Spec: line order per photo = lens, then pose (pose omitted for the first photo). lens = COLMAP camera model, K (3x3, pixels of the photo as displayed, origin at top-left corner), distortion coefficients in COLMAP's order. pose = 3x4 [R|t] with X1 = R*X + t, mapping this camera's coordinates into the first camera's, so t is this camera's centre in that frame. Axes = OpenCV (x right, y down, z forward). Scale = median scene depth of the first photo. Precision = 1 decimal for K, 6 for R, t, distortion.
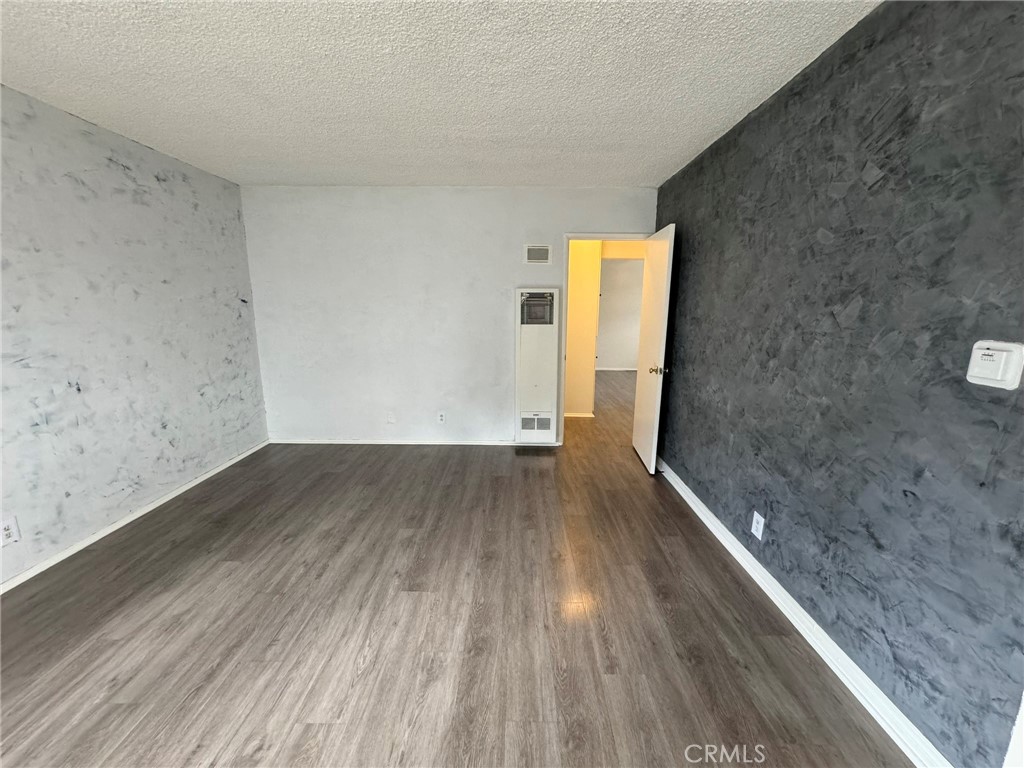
lens RADIAL K [[405.9, 0, 512.2], [0, 405.9, 381.1], [0, 0, 1]] dist [-0.001542, 0.000809]
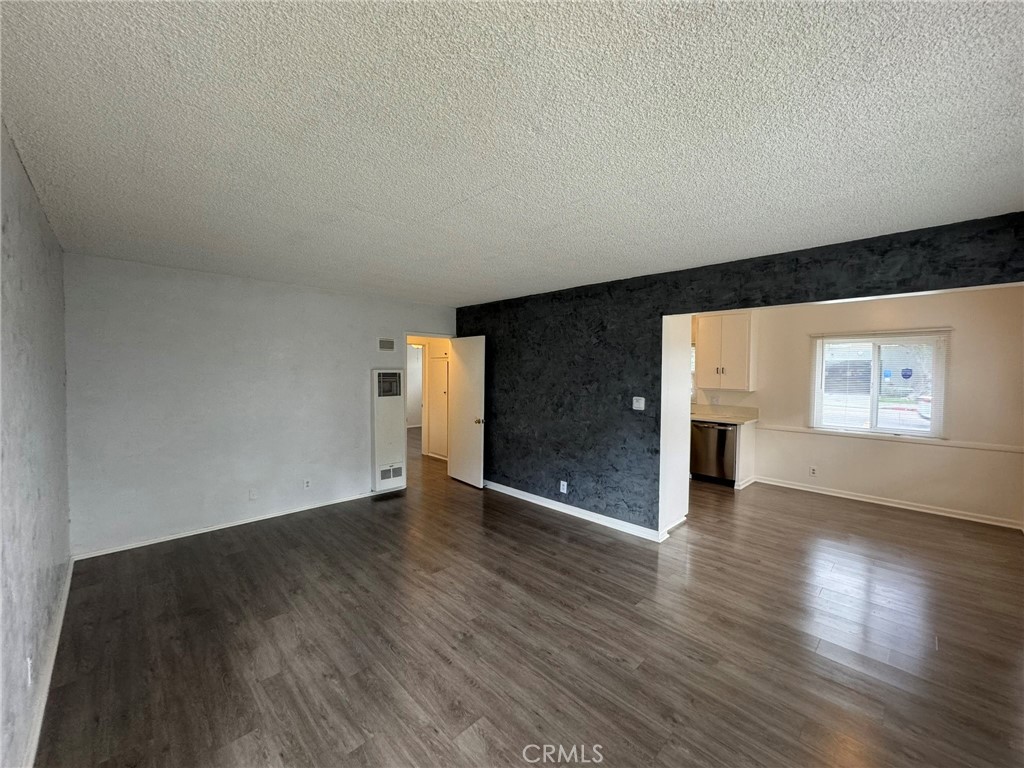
lens RADIAL K [[405.9, 0, 509.3], [0, 405.9, 380.6], [0, 0, 1]] dist [-0.001542, 0.000809]
pose [[0.710068, -0.017555, 0.703914, -1.078170], [0.126850, 0.986523, -0.103356, -0.007001], [-0.692613, 0.162681, 0.702725, -0.380003]]
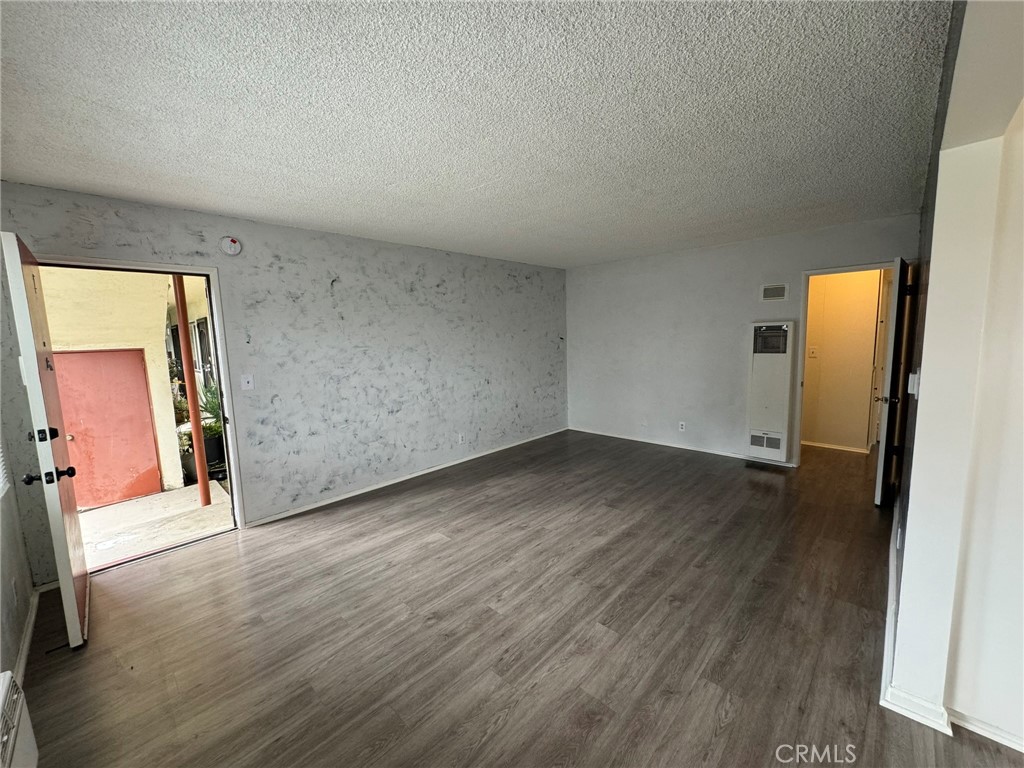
lens RADIAL K [[405.9, 0, 512.8], [0, 405.9, 381.1], [0, 0, 1]] dist [-0.001542, 0.000809]
pose [[0.726974, 0.050925, -0.684774, 0.581433], [-0.096258, 0.994957, -0.028197, 0.069687], [0.679885, 0.086413, 0.728210, -0.556795]]
